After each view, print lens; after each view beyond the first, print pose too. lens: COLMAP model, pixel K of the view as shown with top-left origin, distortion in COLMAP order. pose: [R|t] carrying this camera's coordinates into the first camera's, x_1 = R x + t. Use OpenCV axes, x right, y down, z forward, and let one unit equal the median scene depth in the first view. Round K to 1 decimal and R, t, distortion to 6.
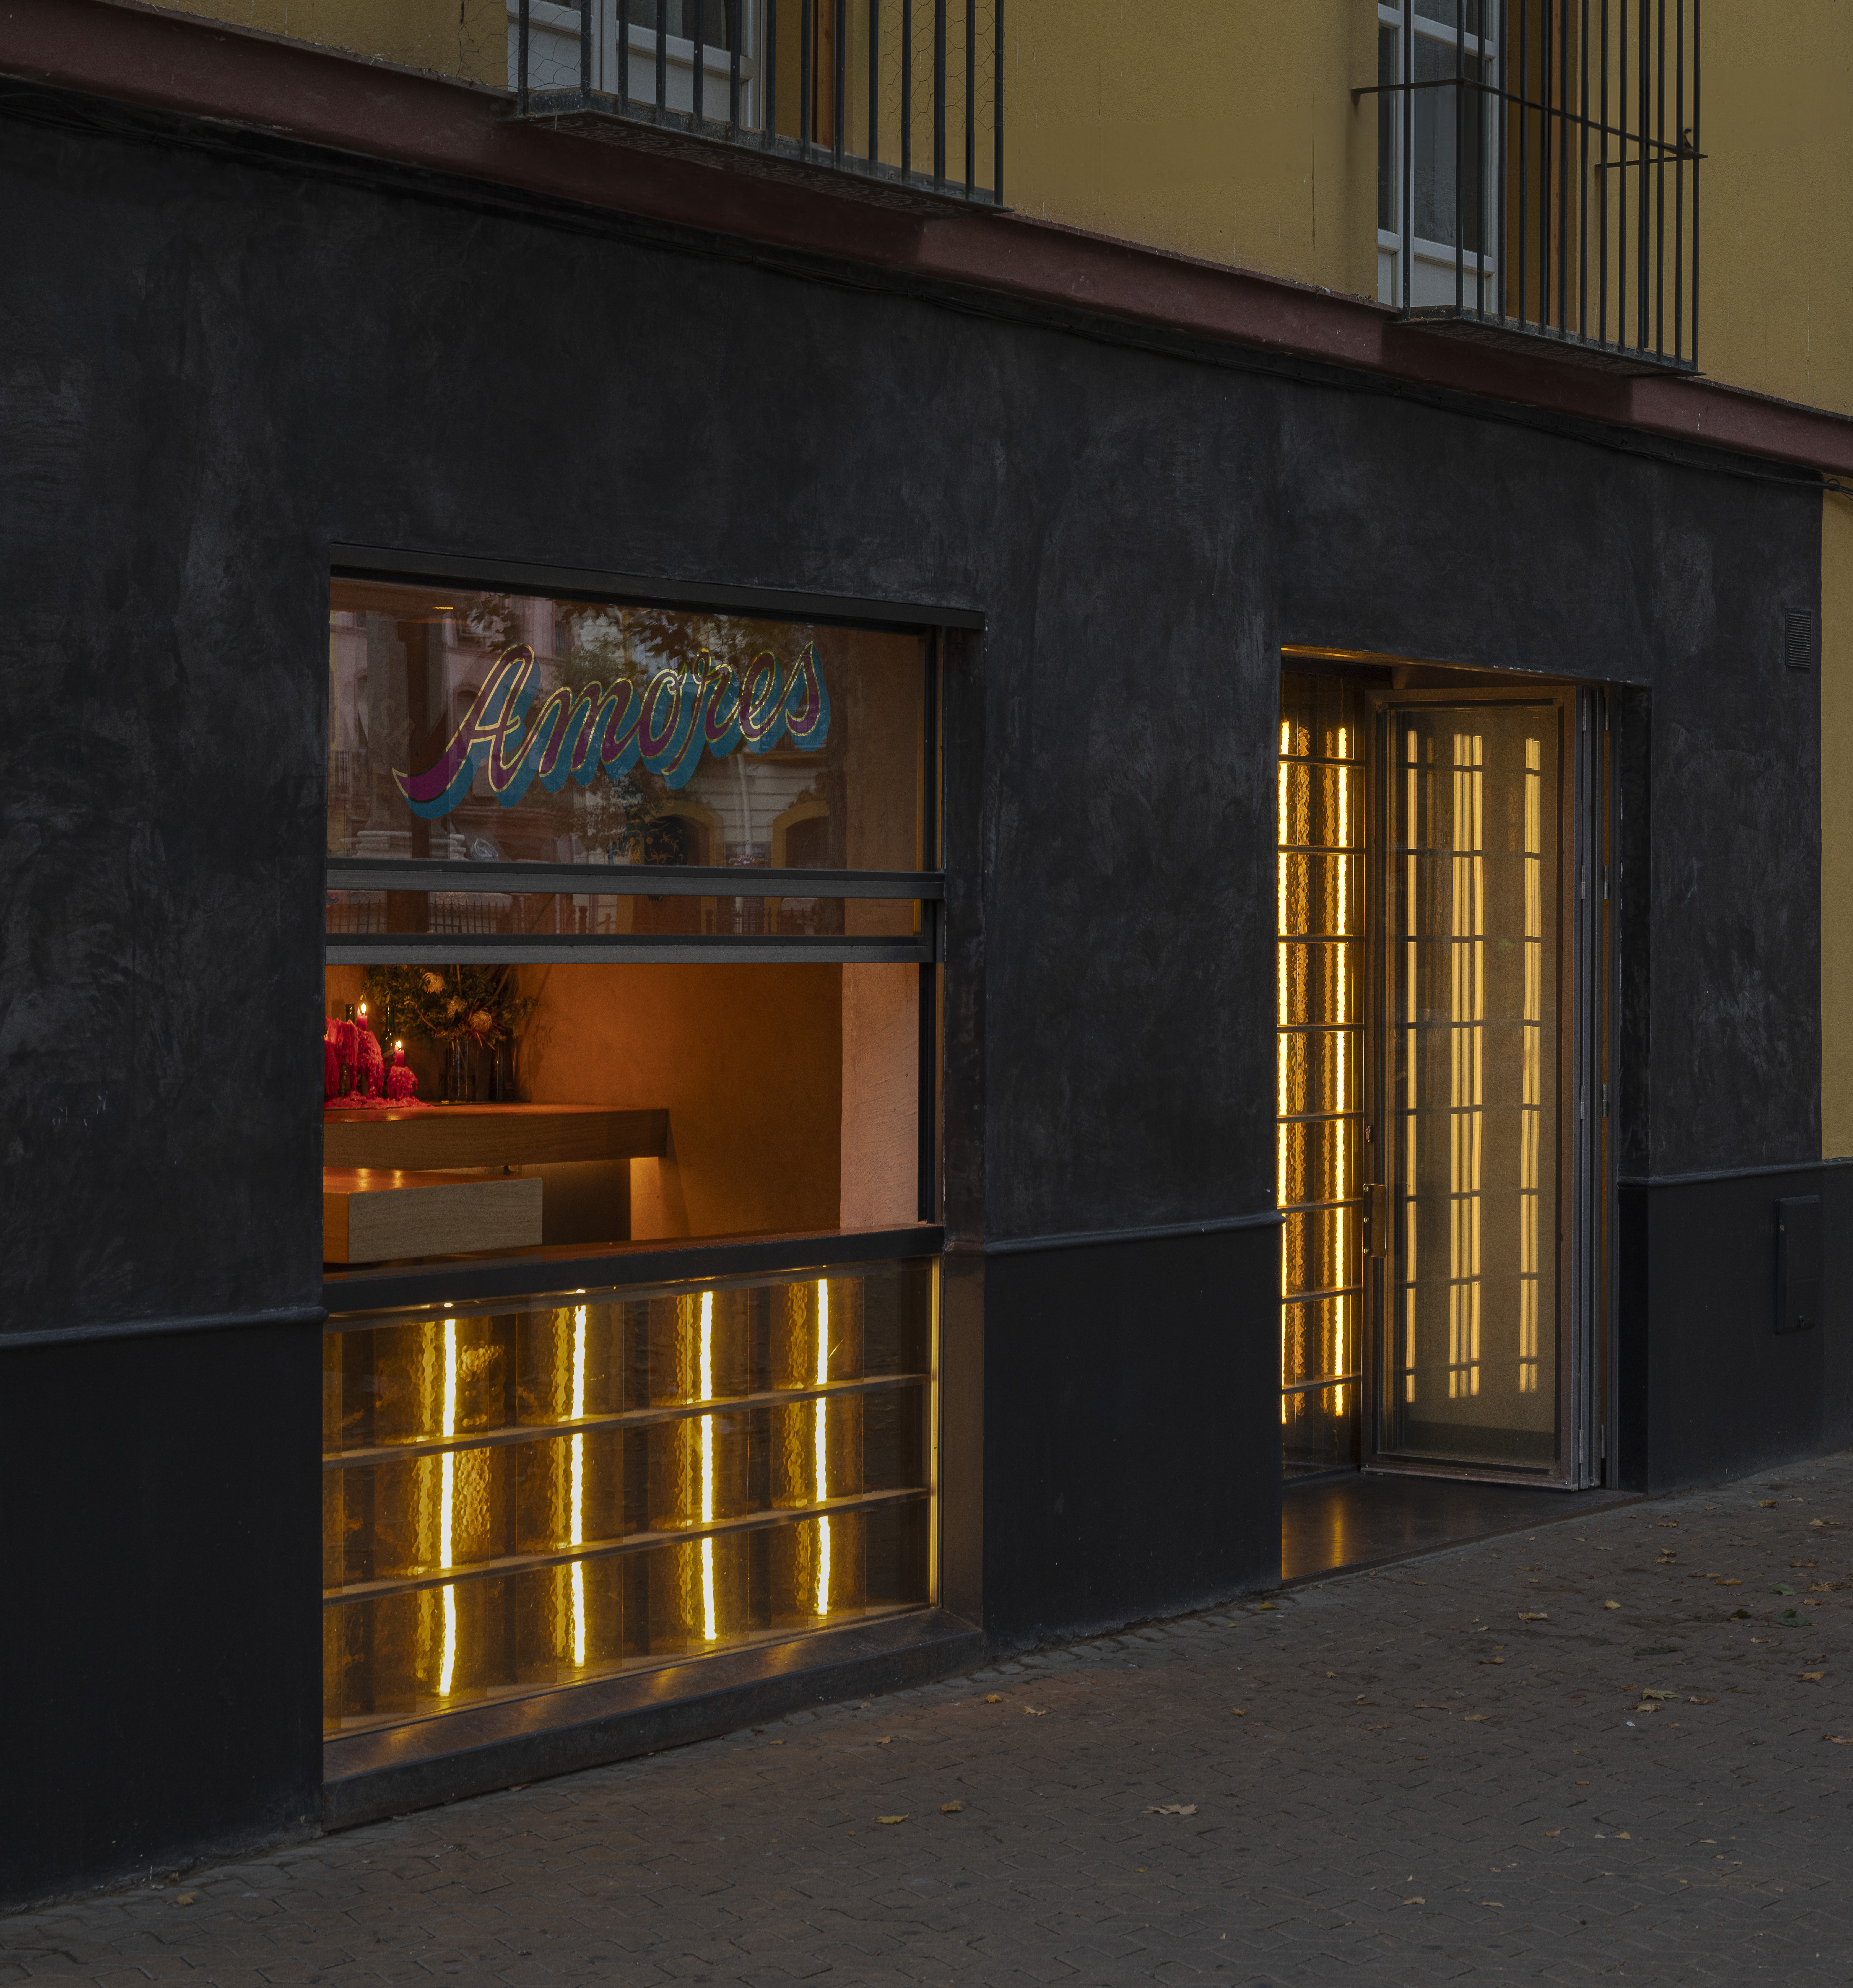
lens RADIAL K [[5388.2, 0, 928.8], [0, 5388.2, 993.1], [0, 0, 1]] dist [0.180880, 0.000000]
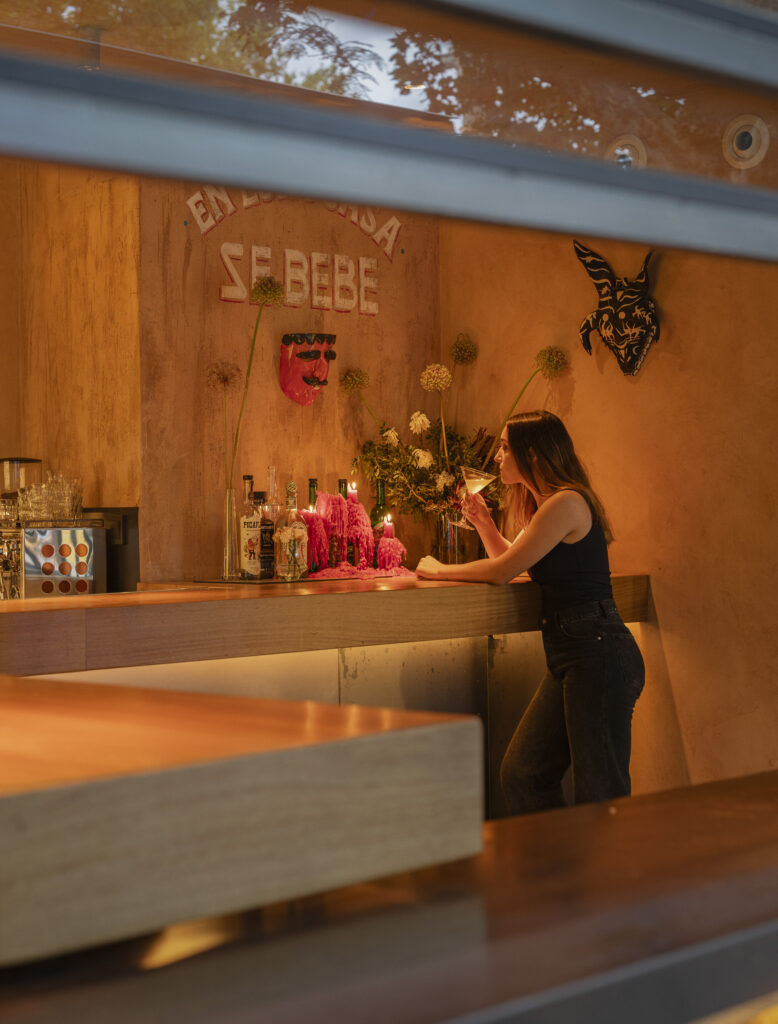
lens RADIAL K [[2712.4, 0, 388.7], [0, 2712.4, 512.0], [0, 0, 1]] dist [-0.663409, 0.000000]
pose [[0.991178, -0.021857, -0.130721, -0.029586], [0.021824, 0.999760, -0.001685, 0.009469], [0.130726, -0.001183, 0.991418, 0.480403]]
